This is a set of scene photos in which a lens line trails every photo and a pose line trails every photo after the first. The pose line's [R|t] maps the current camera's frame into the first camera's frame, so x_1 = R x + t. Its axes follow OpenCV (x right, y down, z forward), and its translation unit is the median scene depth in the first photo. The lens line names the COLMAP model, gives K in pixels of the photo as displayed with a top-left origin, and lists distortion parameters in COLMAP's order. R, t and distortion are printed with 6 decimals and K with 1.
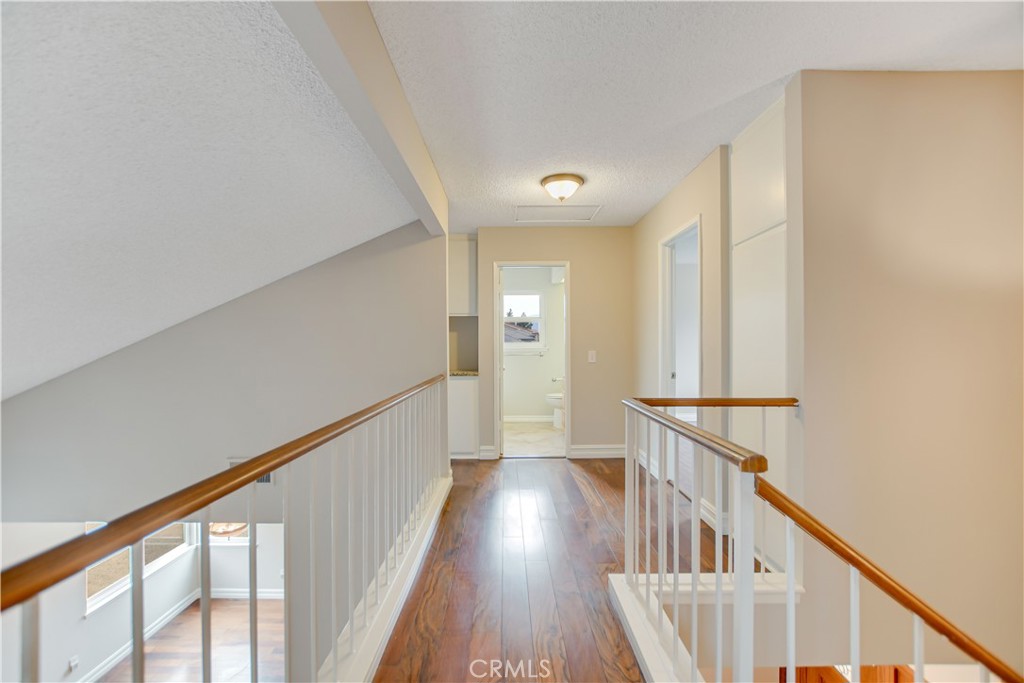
lens RADIAL K [[457.3, 0, 517.7], [0, 457.3, 338.3], [0, 0, 1]] dist [-0.023099, 0.004142]
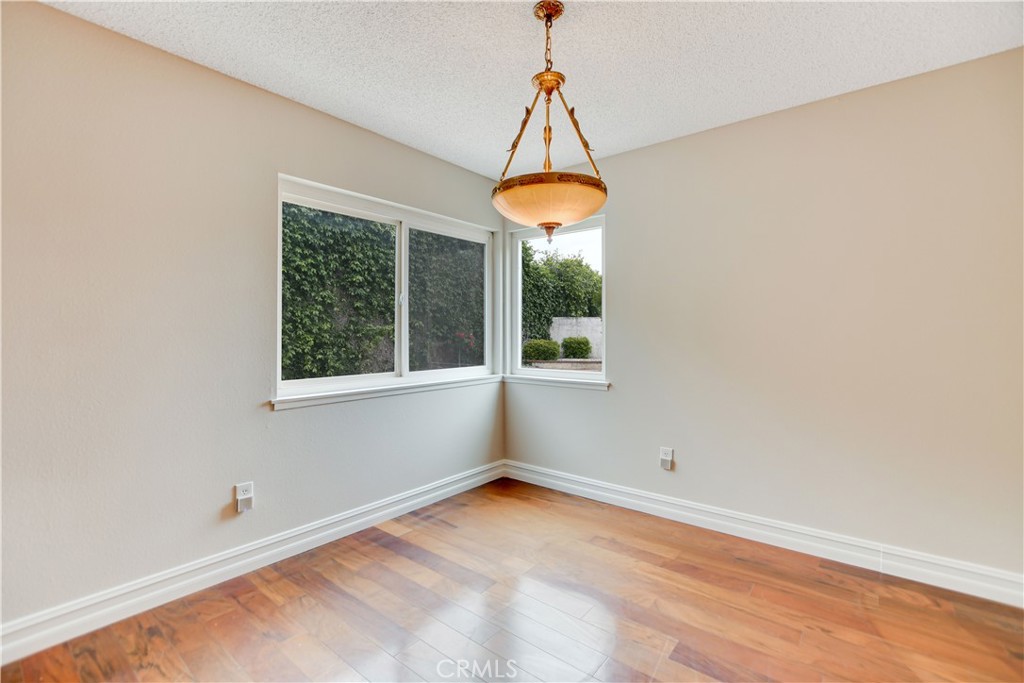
lens RADIAL K [[457.3, 0, 508.8], [0, 457.3, 331.7], [0, 0, 1]] dist [-0.023099, 0.004142]
pose [[0.773473, -0.000295, -0.633830, -0.414985], [-0.001865, 0.999995, -0.002741, 0.461634], [0.633827, 0.003302, 0.773468, 0.666239]]
